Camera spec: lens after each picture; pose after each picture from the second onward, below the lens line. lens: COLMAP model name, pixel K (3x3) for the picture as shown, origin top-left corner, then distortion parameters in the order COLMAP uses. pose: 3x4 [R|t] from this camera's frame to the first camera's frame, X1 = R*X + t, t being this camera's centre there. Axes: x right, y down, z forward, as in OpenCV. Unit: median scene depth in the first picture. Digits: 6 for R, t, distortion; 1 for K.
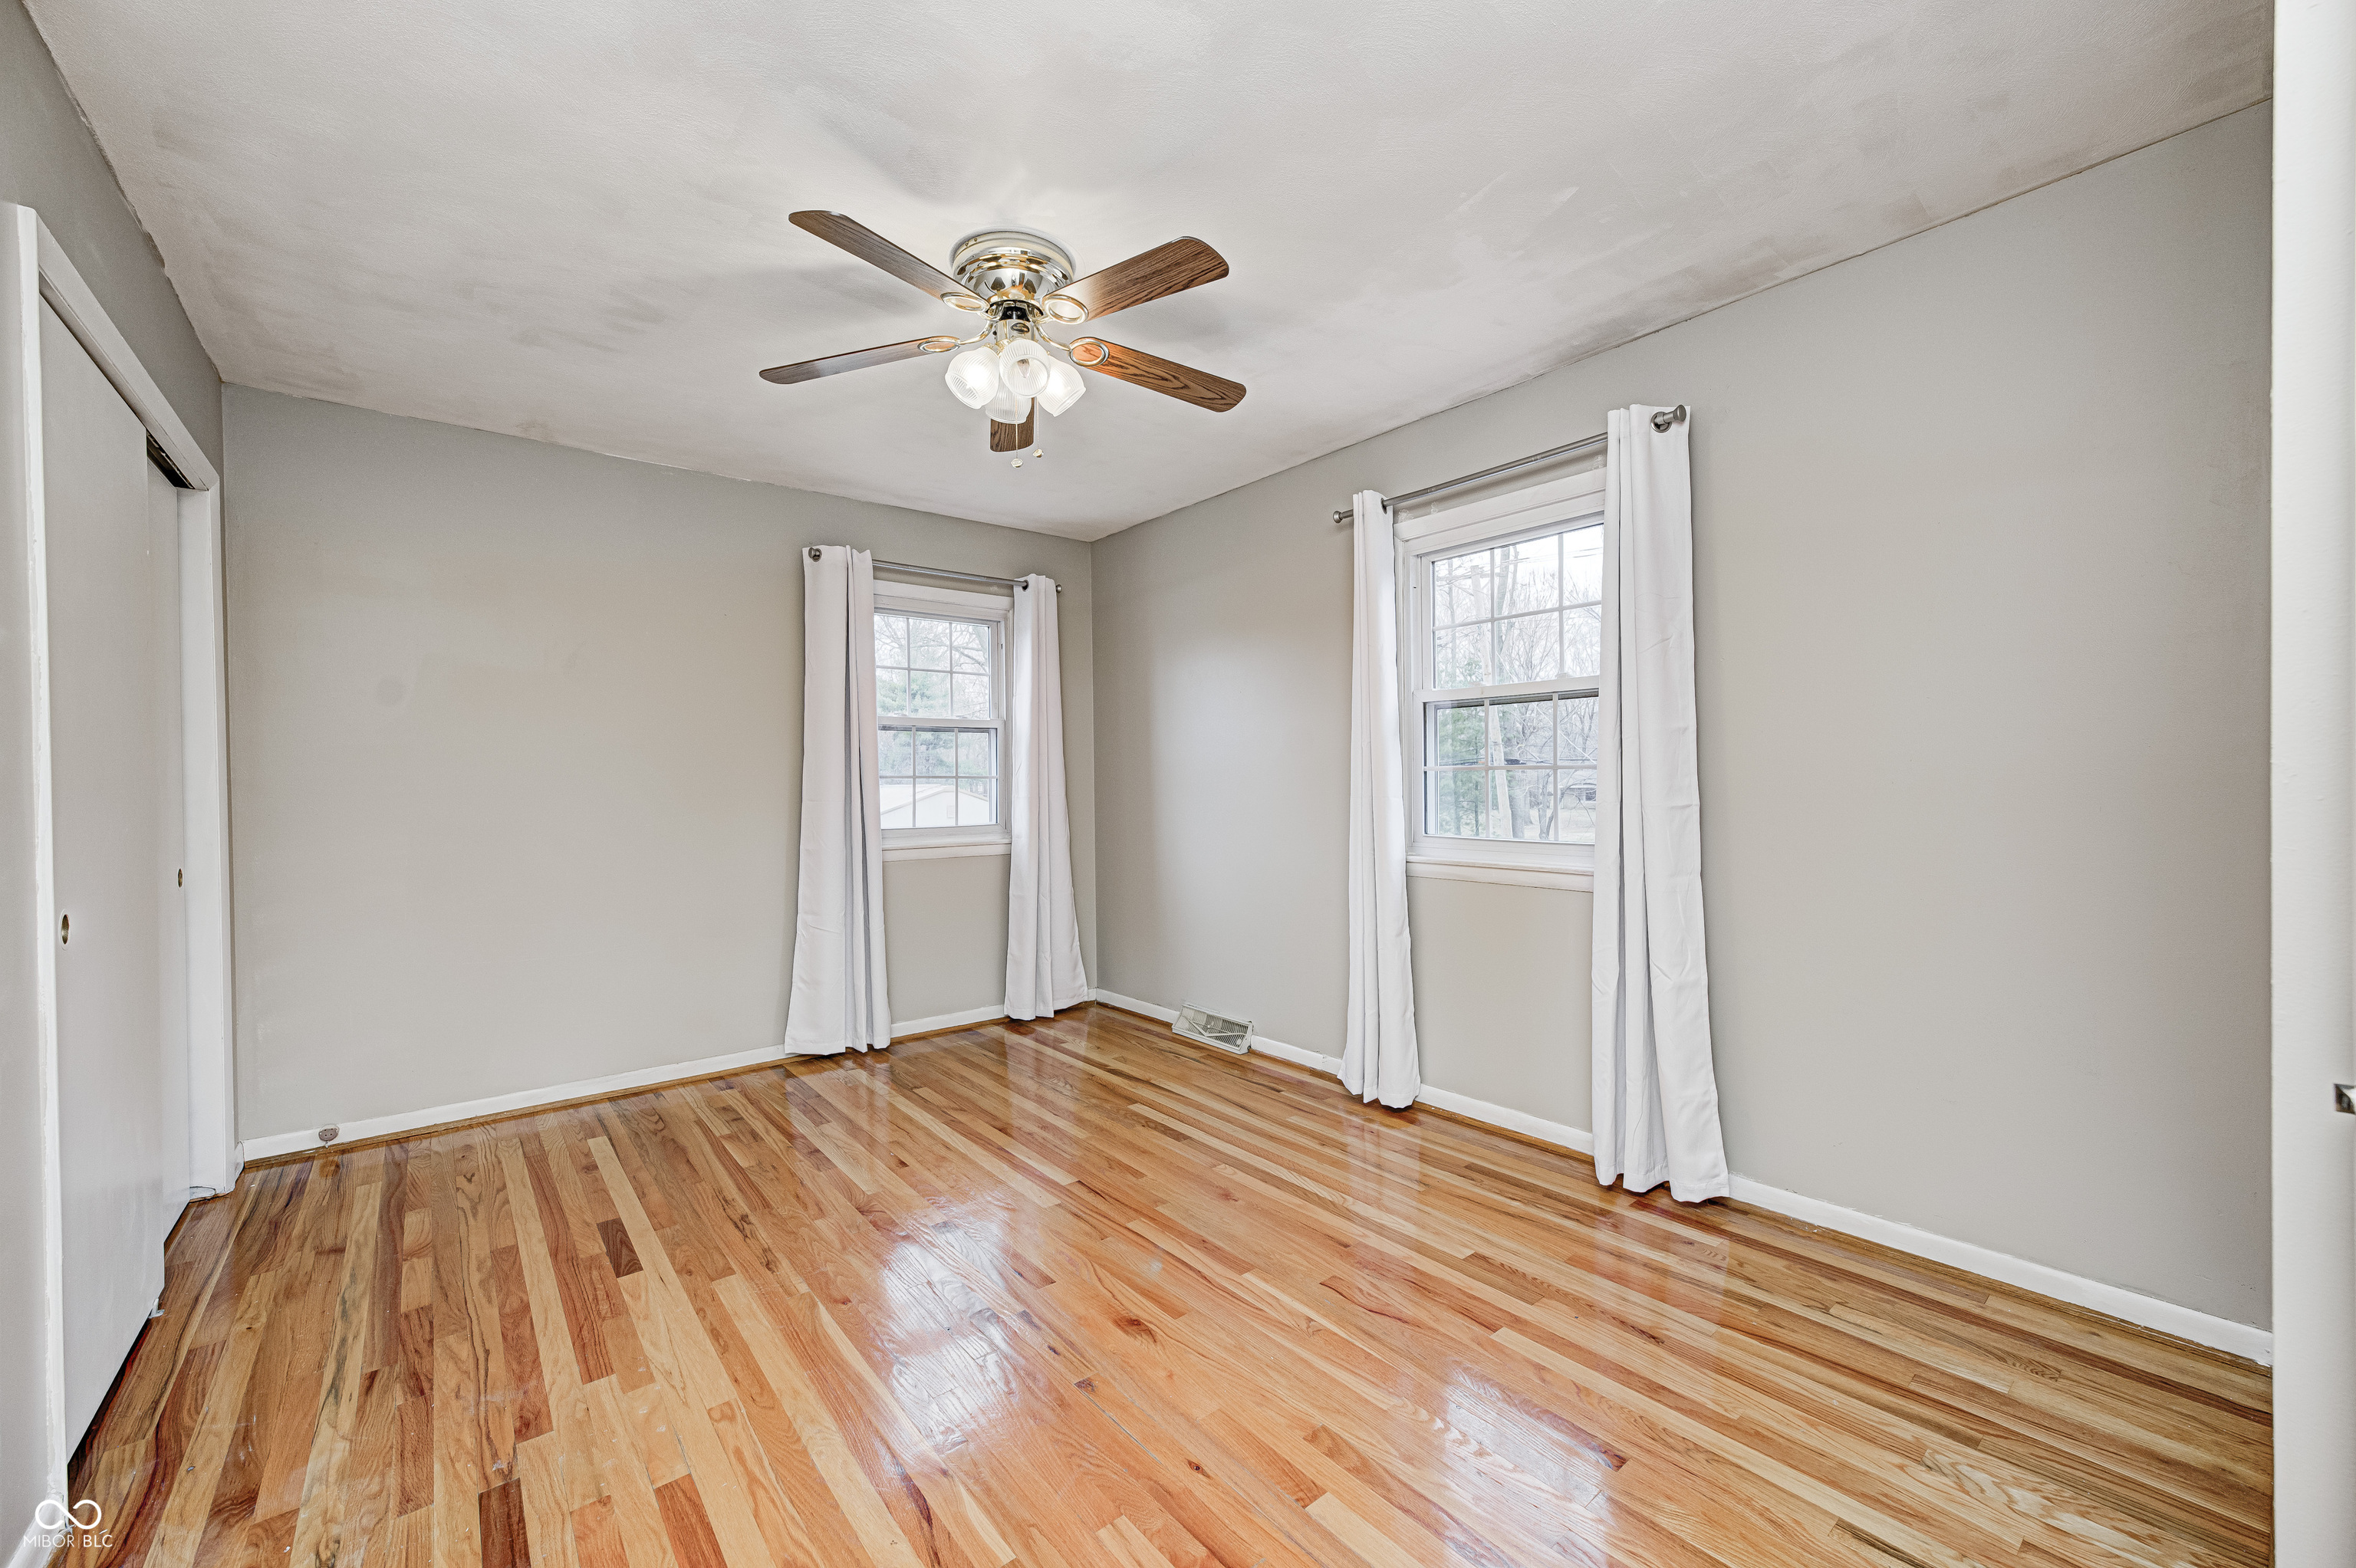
lens RADIAL K [[919.6, 0, 1177.9], [0, 919.6, 784.4], [0, 0, 1]] dist [-0.001625, 0.001756]
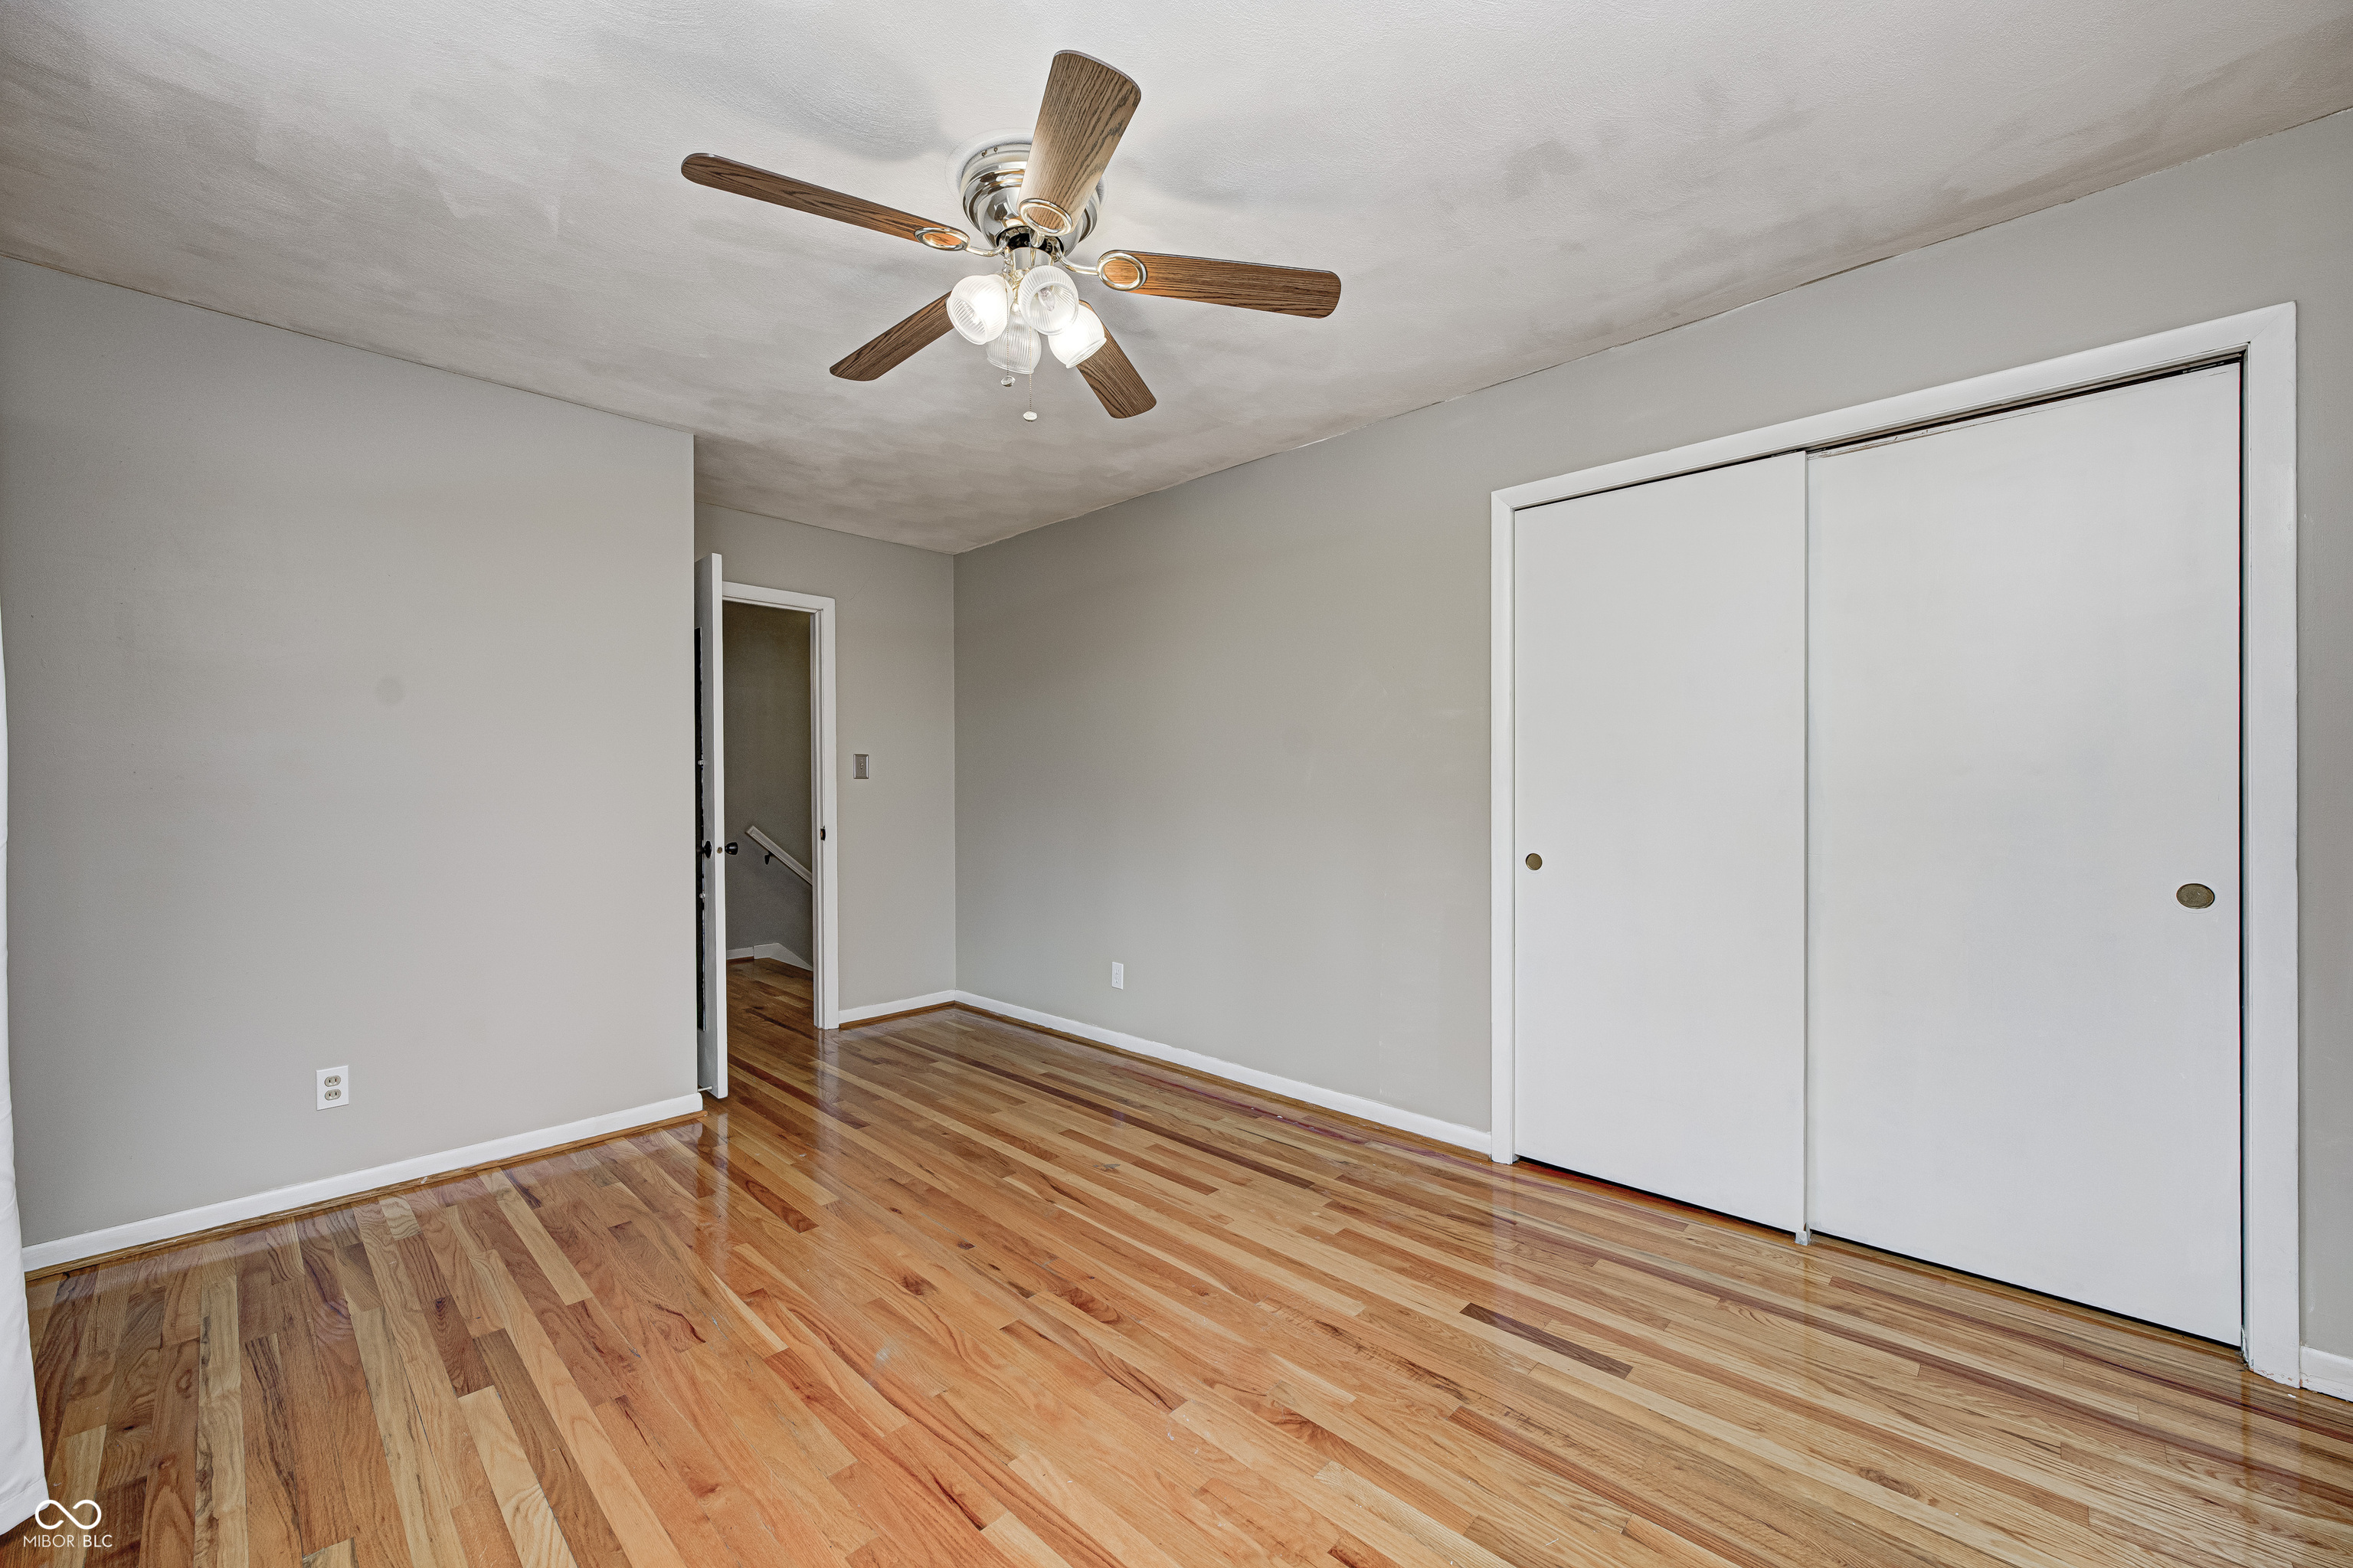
lens RADIAL K [[918.6, 0, 1175.9], [0, 918.6, 782.8], [0, 0, 1]] dist [-0.001625, 0.001756]
pose [[-0.992040, 0.016487, -0.124841, -0.219711], [0.015540, 0.999843, 0.008560, -0.013827], [0.124962, 0.006551, -0.992140, 2.102568]]
